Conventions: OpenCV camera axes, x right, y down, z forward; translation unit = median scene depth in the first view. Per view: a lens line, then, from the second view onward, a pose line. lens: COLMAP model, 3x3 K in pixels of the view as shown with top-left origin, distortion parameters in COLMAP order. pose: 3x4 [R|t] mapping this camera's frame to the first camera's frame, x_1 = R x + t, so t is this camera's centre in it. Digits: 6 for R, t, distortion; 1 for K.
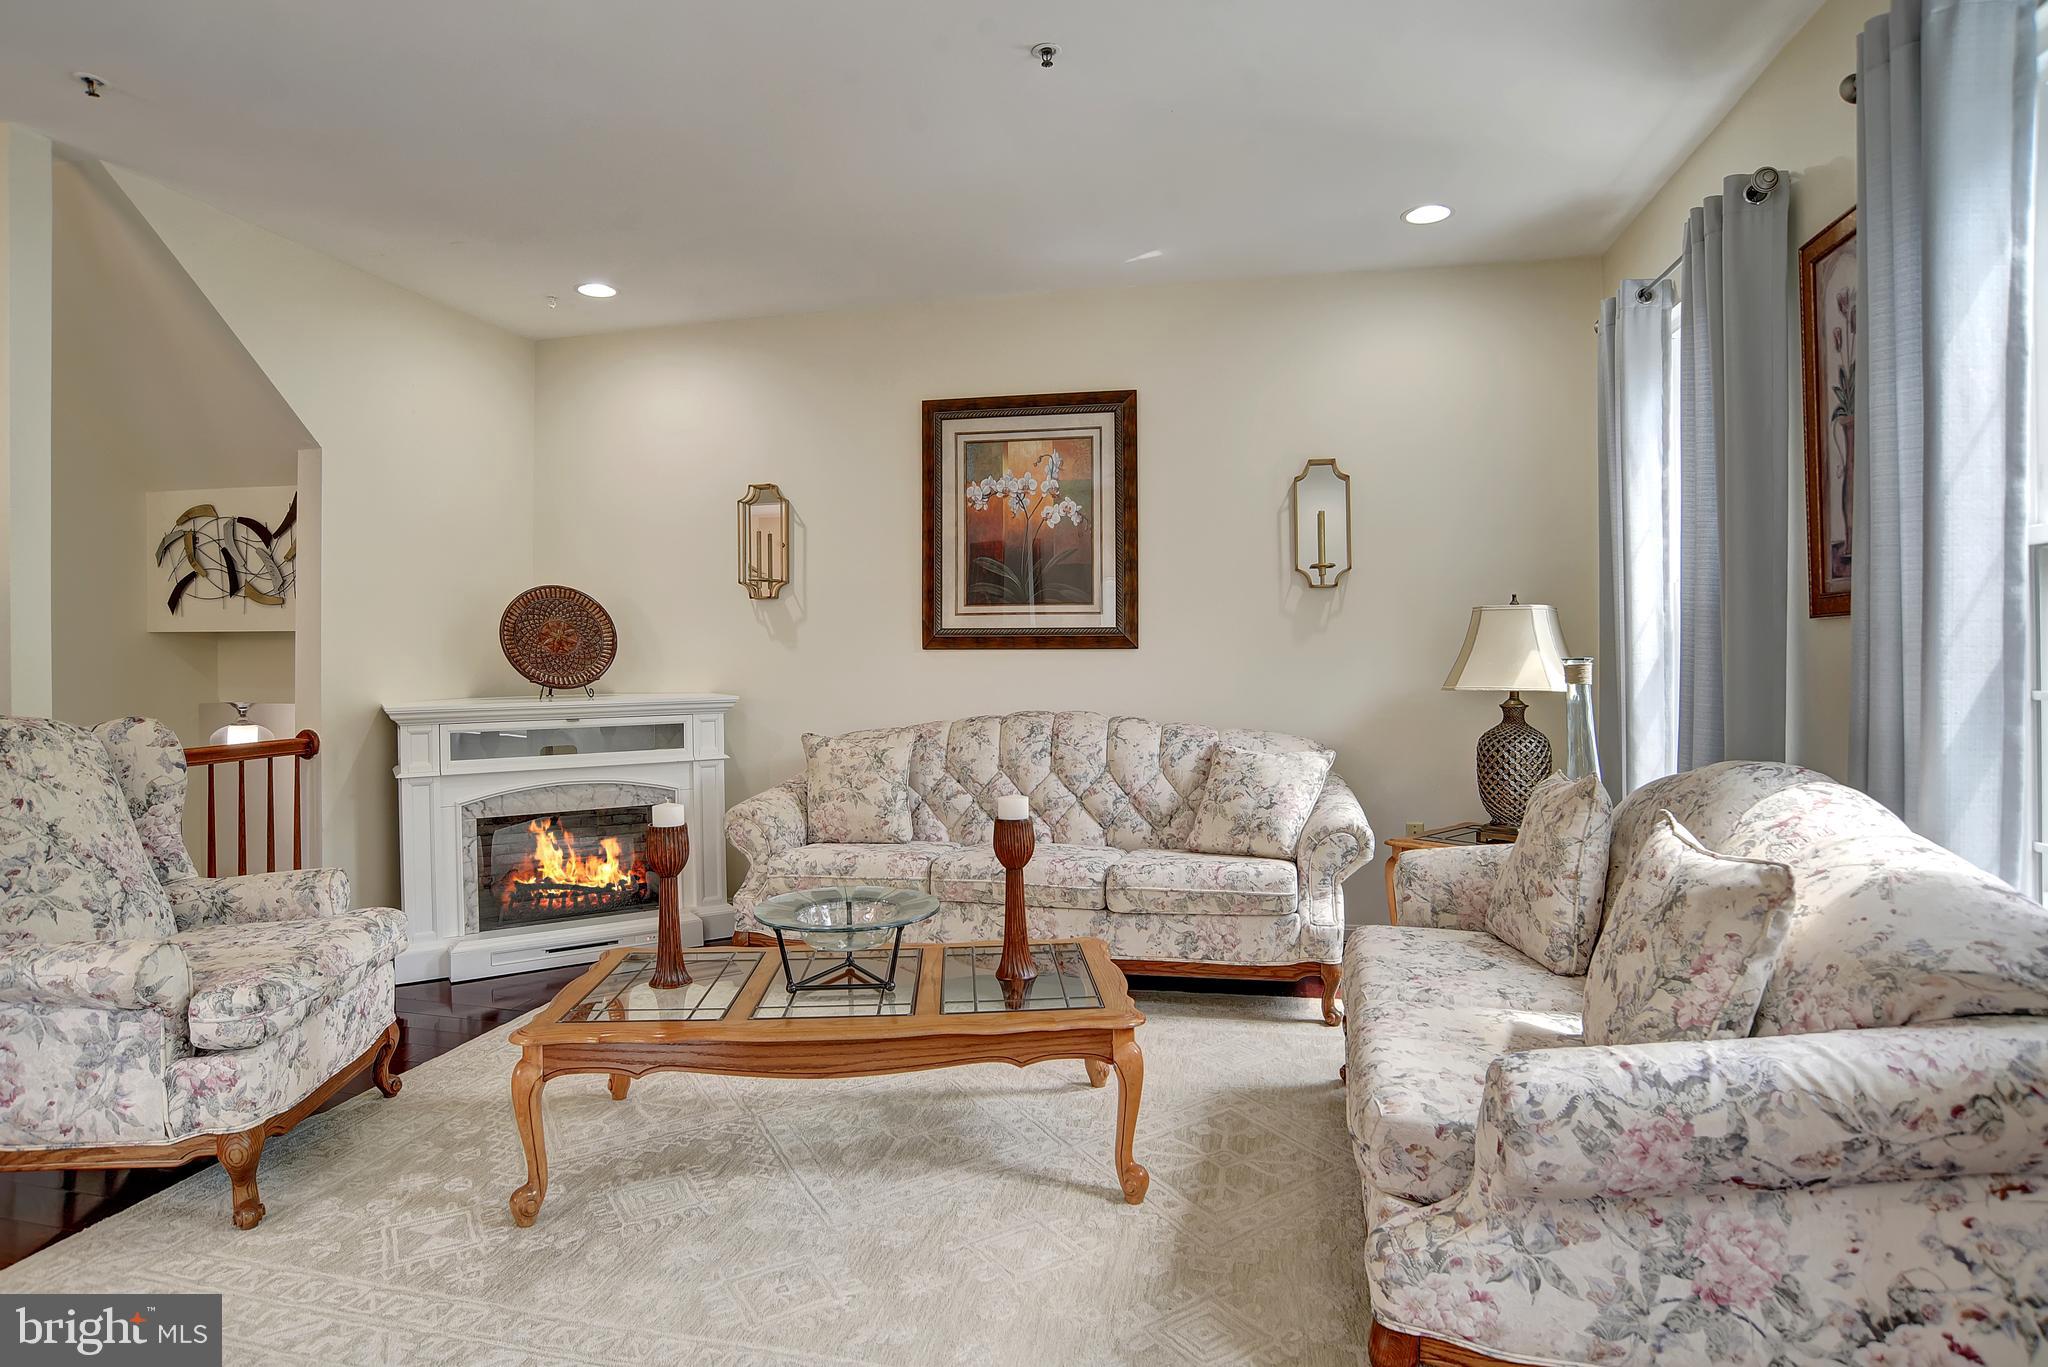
lens RADIAL K [[1062.2, 0, 1028.7], [0, 1062.2, 650.2], [0, 0, 1]] dist [-0.098735, 0.043779]
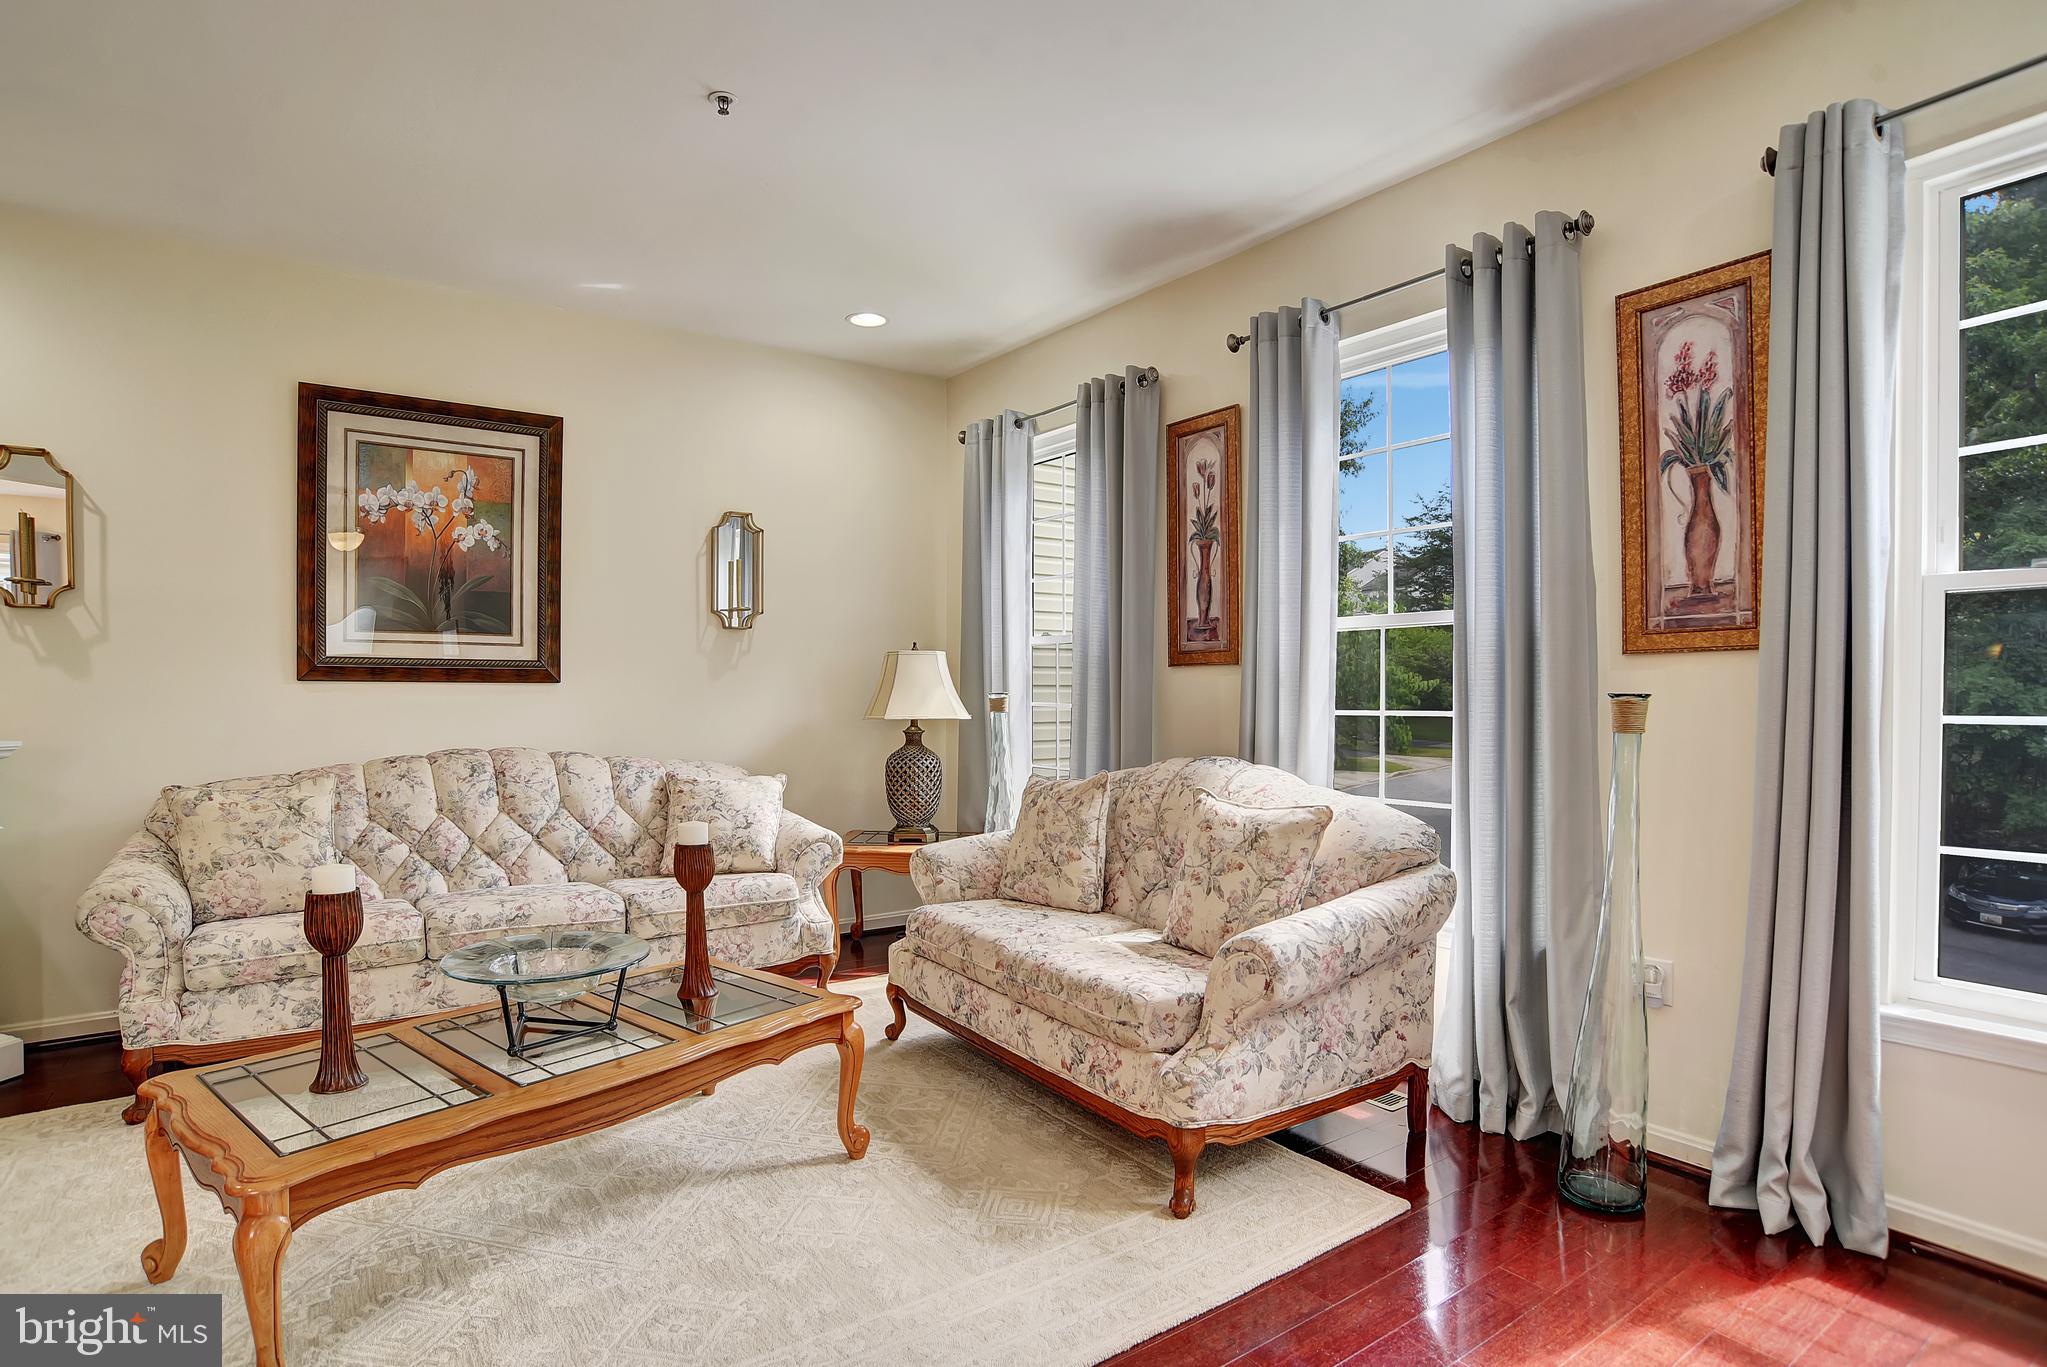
lens RADIAL K [[1022.0, 0, 1024.5], [0, 1022.0, 727.3], [0, 0, 1]] dist [-0.116255, 0.057985]
pose [[0.685482, -0.017090, 0.727889, -0.311910], [-0.008544, 0.999467, 0.031513, 0.008014], [-0.728040, -0.027821, 0.684970, 0.060530]]
